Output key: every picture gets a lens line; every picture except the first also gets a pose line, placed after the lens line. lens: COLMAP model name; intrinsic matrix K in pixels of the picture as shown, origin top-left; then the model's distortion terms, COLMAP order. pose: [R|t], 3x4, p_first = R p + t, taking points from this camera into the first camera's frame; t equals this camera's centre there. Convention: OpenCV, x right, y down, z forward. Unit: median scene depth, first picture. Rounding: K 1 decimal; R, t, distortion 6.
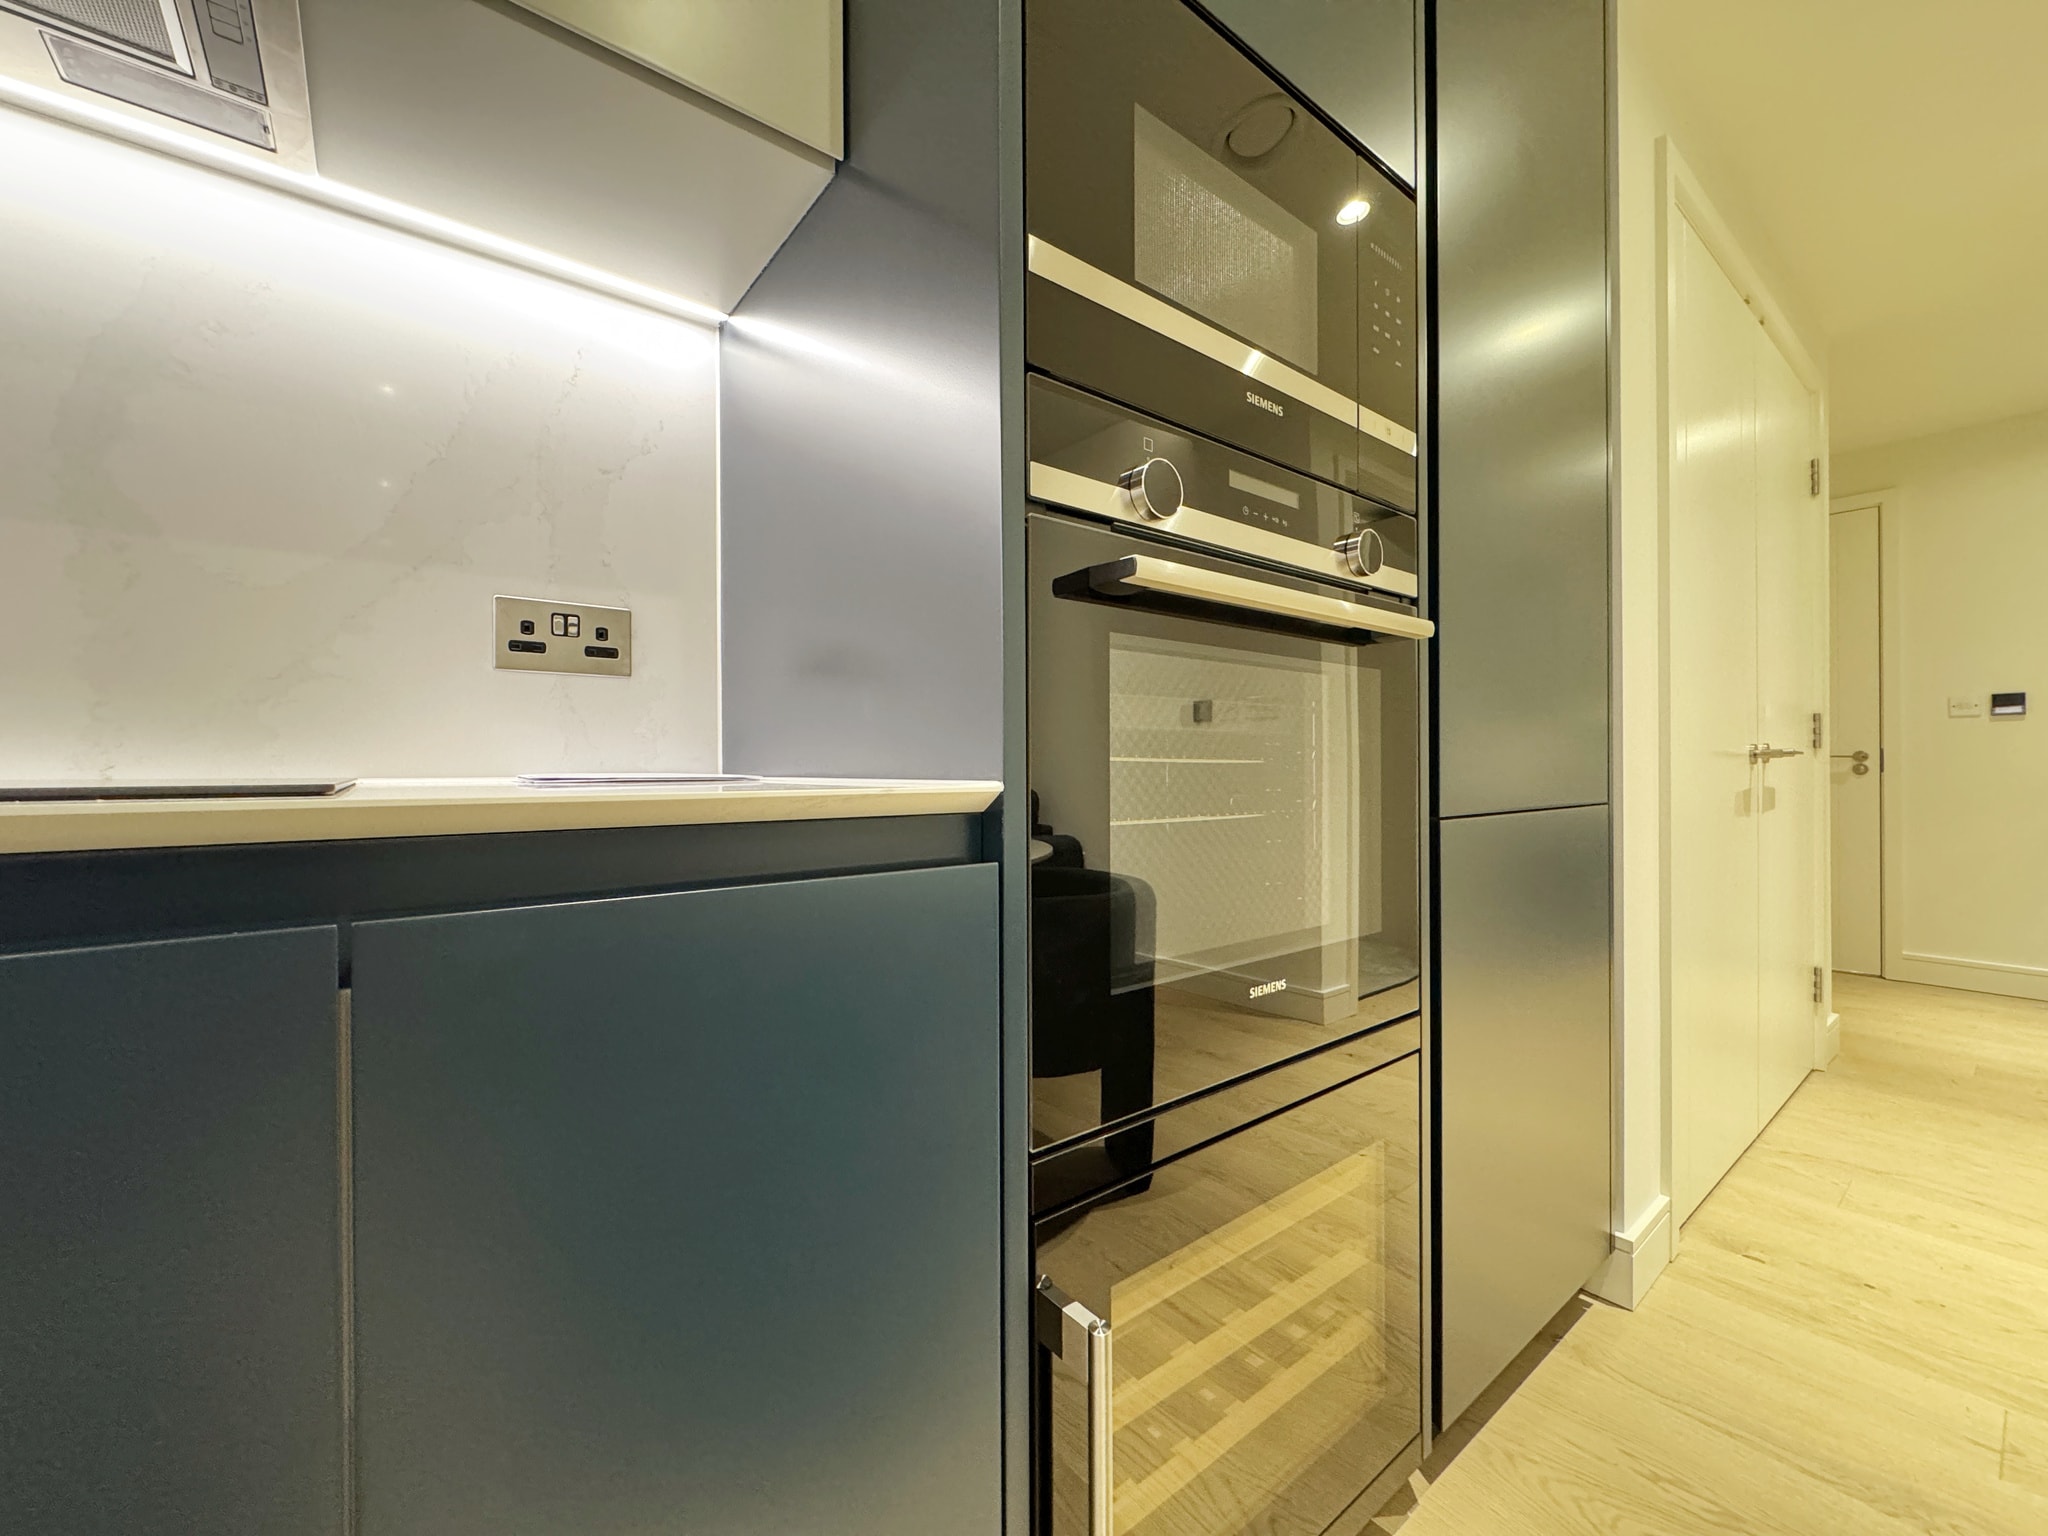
lens RADIAL K [[819.3, 0, 1022.4], [0, 819.3, 767.7], [0, 0, 1]] dist [-0.003732, 0.000609]
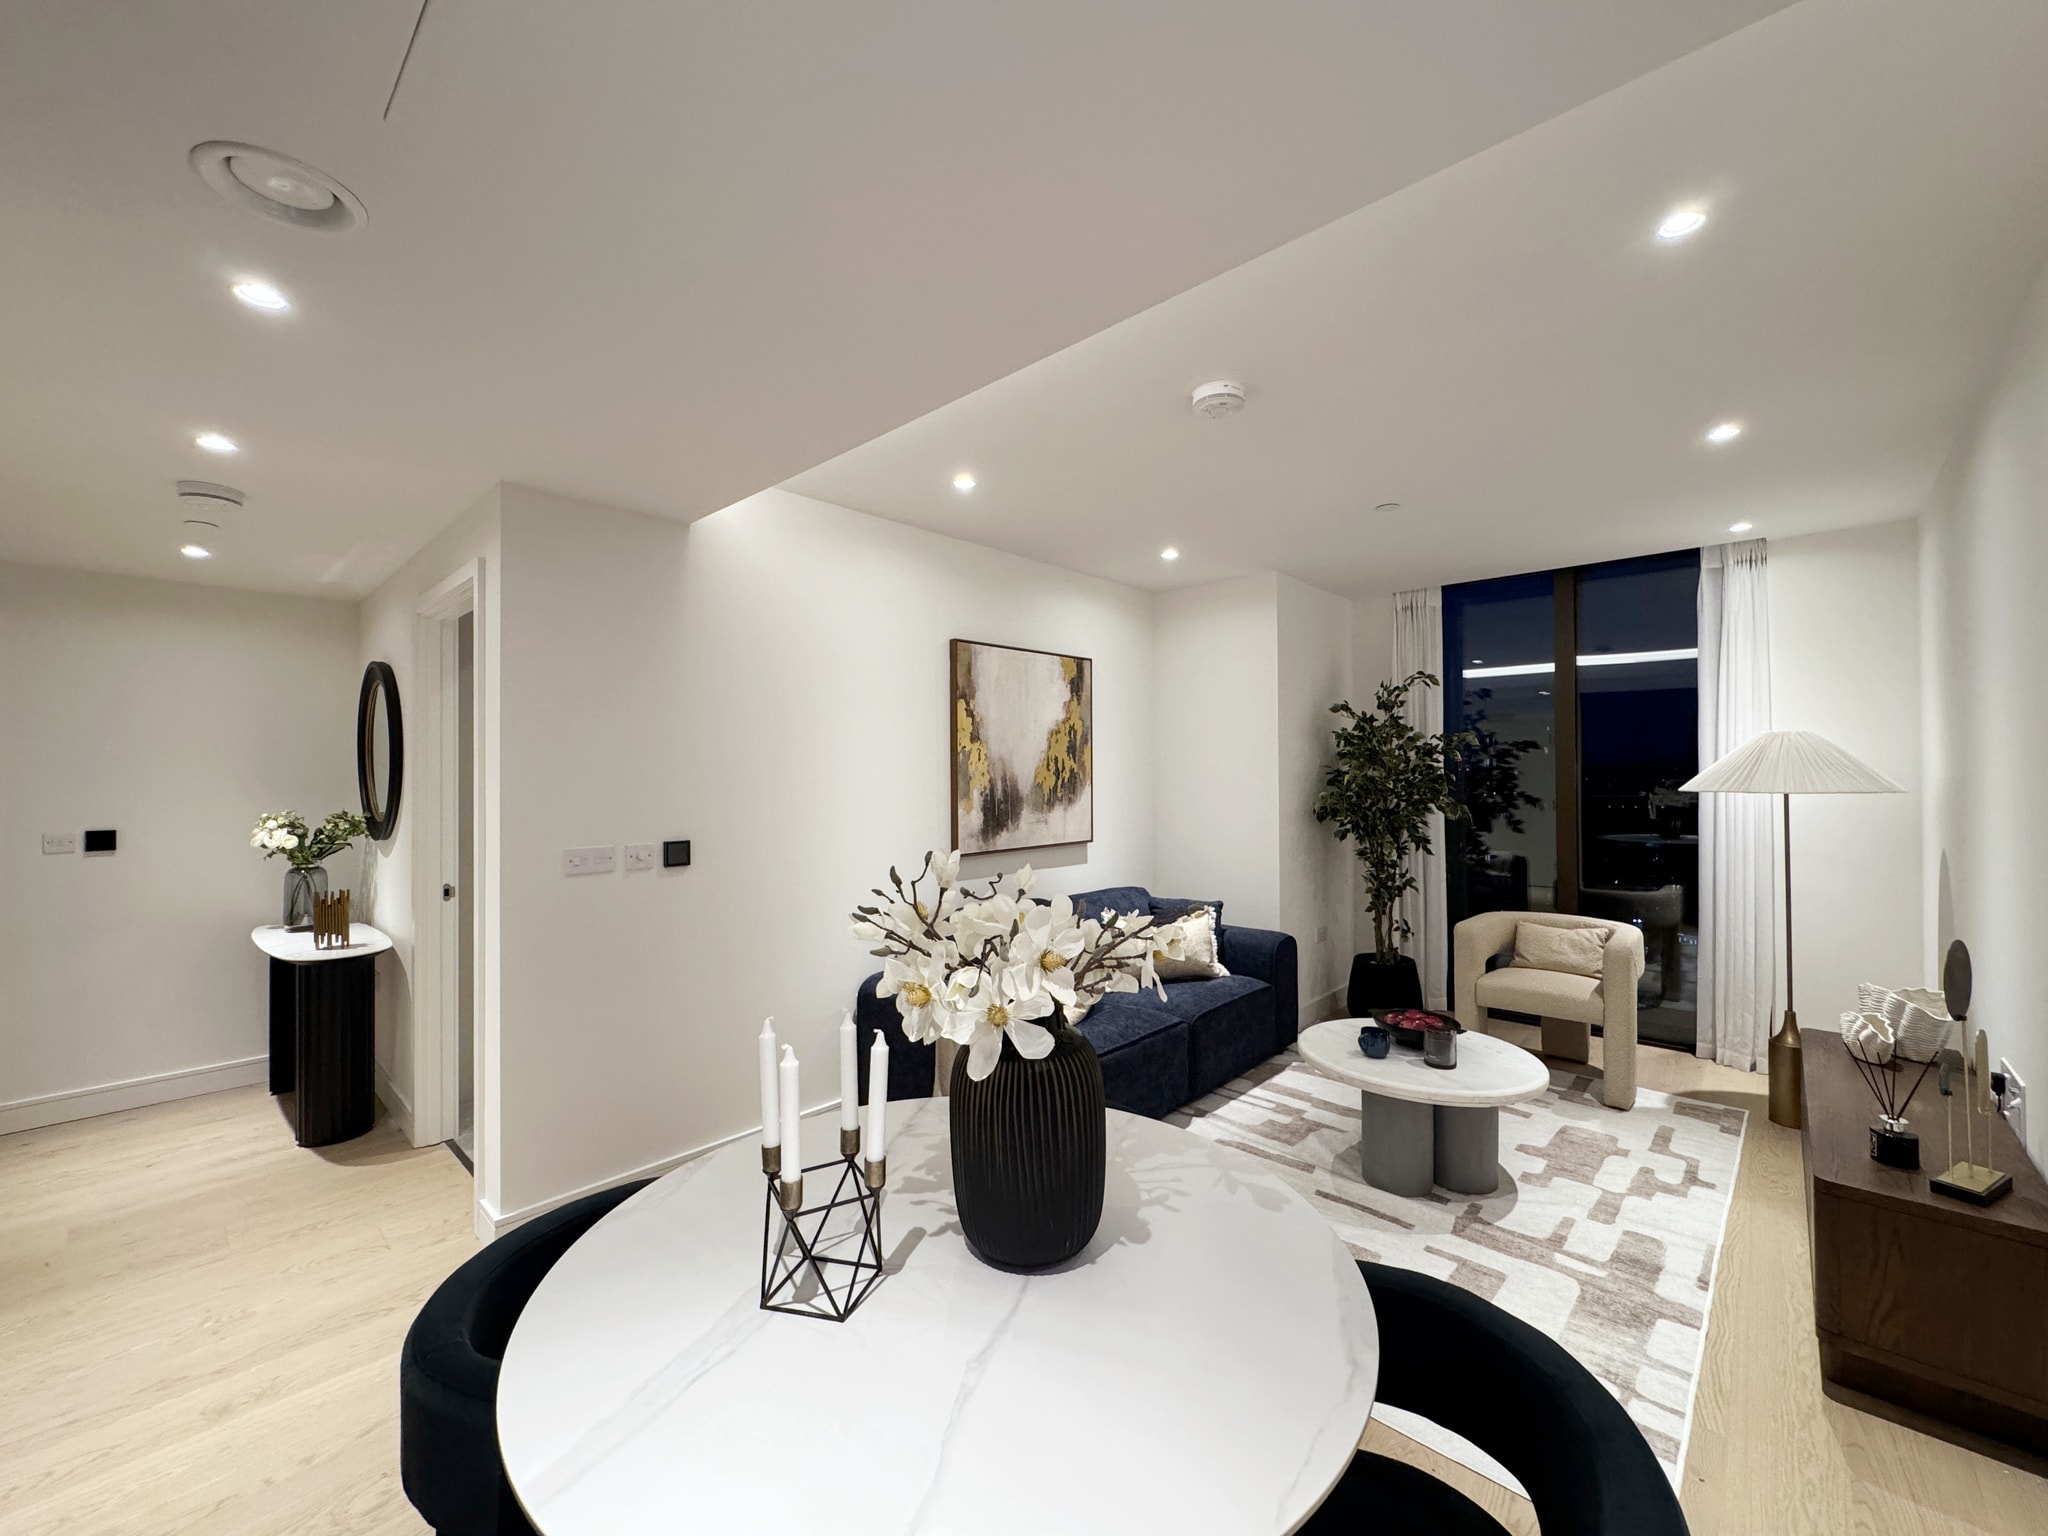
lens RADIAL K [[819.3, 0, 1022.4], [0, 819.3, 767.7], [0, 0, 1]] dist [-0.003732, 0.000609]
pose [[-0.155591, 0.014479, 0.987715, -0.075306], [0.007604, 0.999881, -0.013459, -0.340512], [-0.987792, 0.005417, -0.155682, -0.053410]]
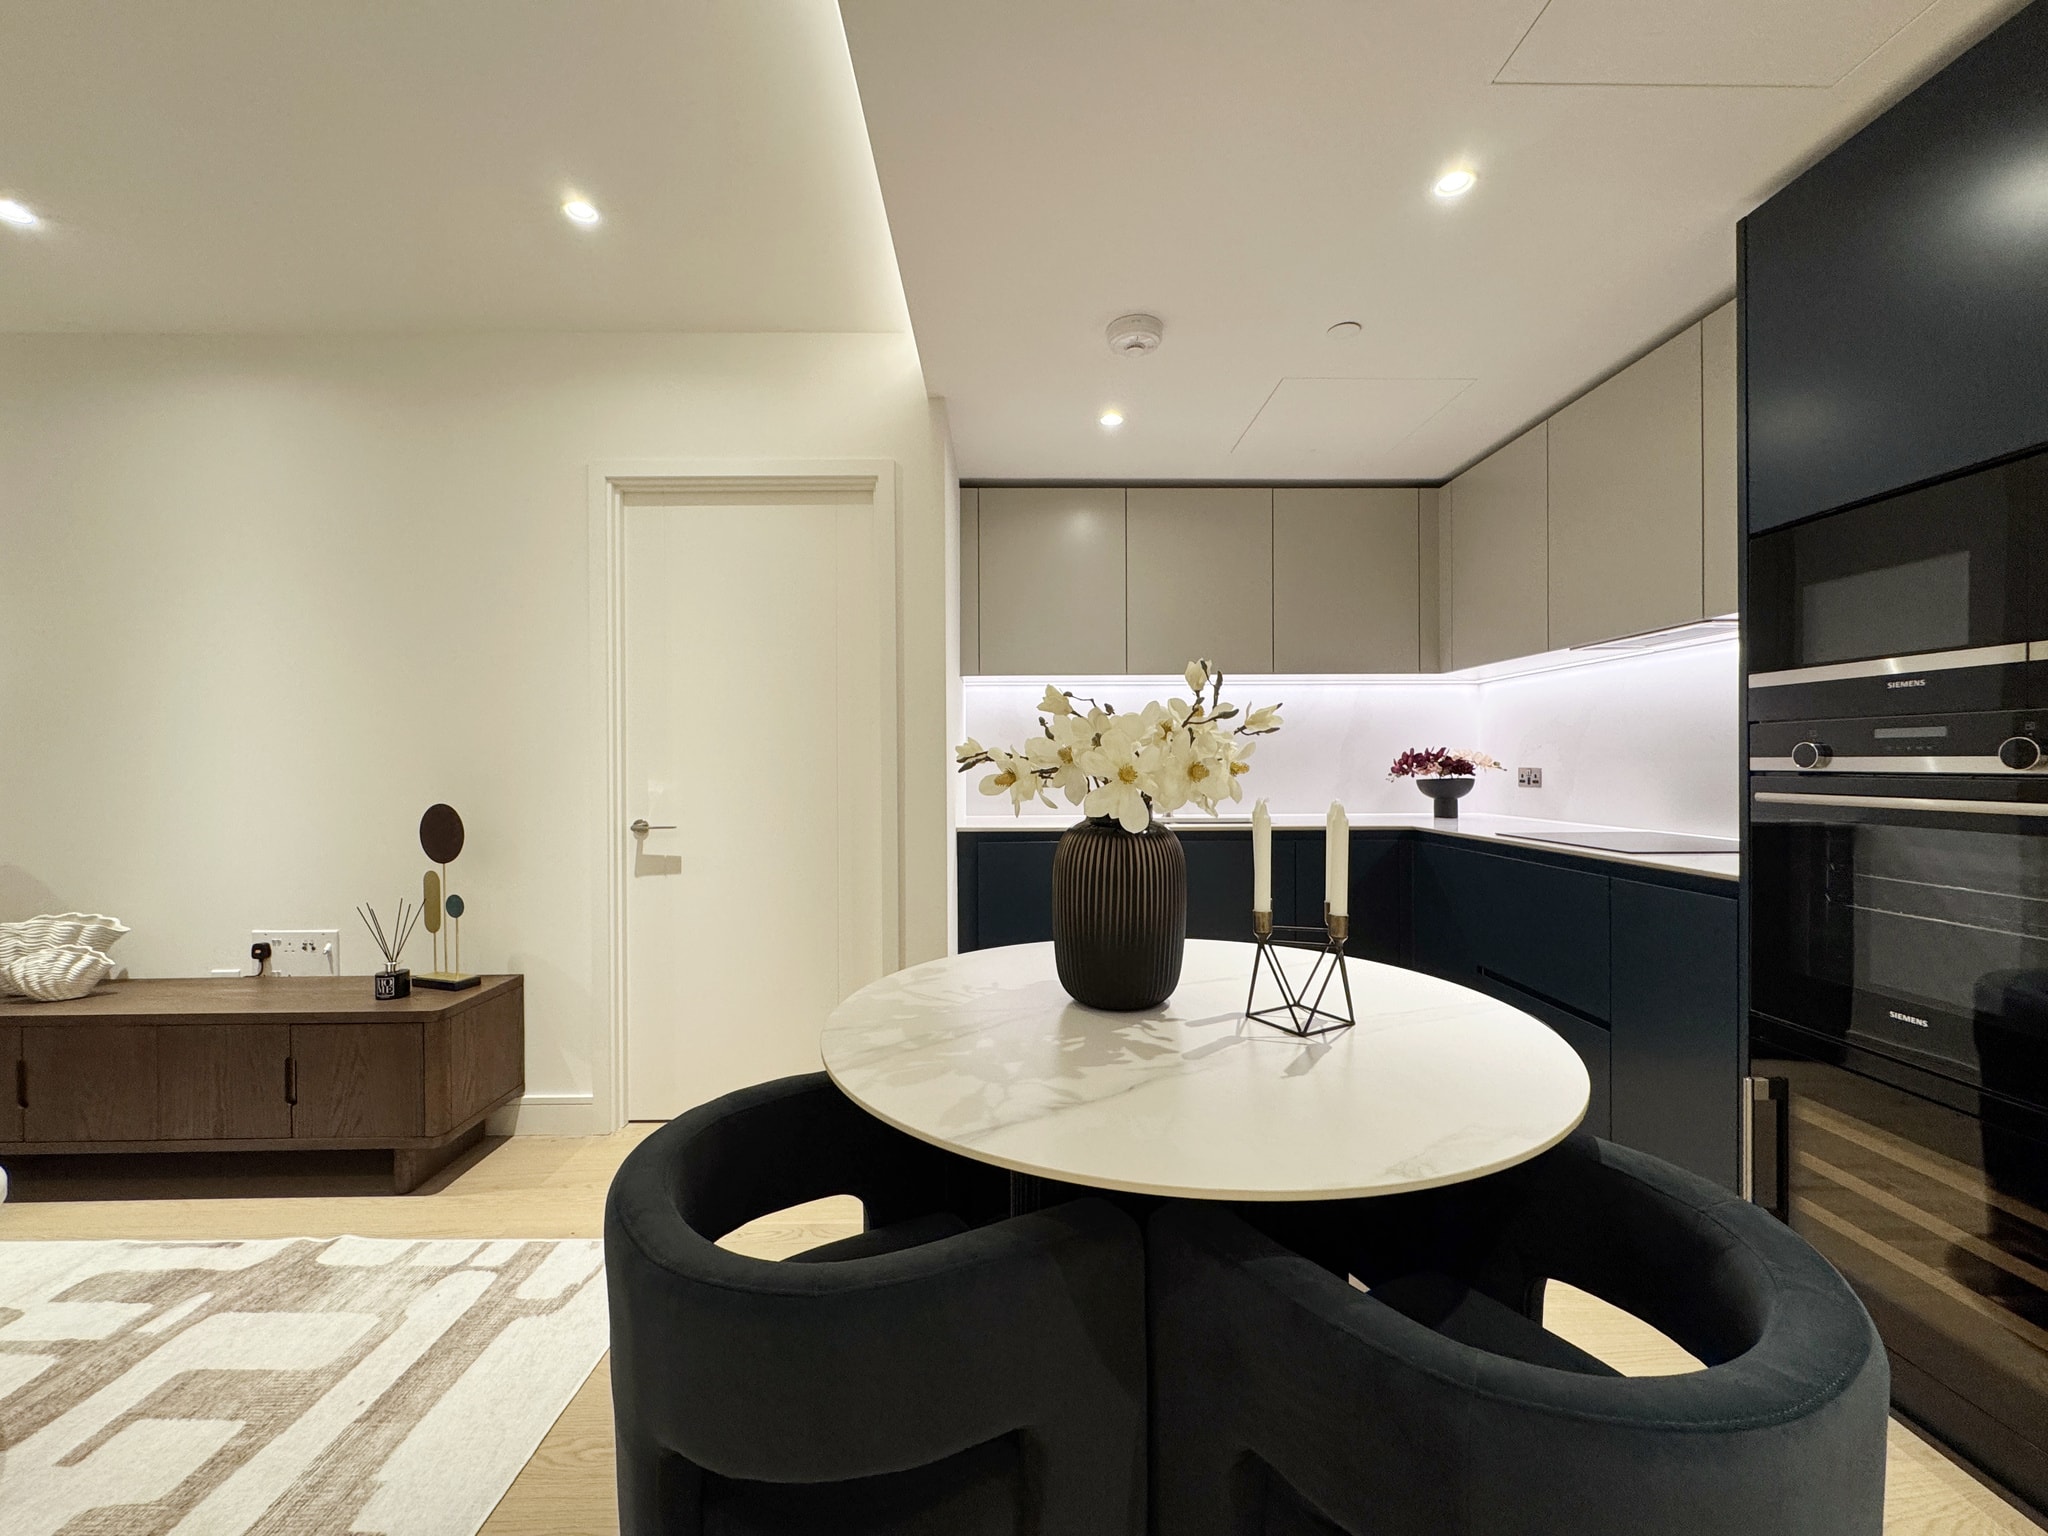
lens RADIAL K [[819.3, 0, 1022.4], [0, 819.3, 767.7], [0, 0, 1]] dist [-0.003732, 0.000609]
pose [[-0.603741, 0.009666, -0.797122, 1.558153], [0.006620, 0.999953, 0.007112, -0.160424], [0.797153, -0.000983, -0.603776, 0.302776]]
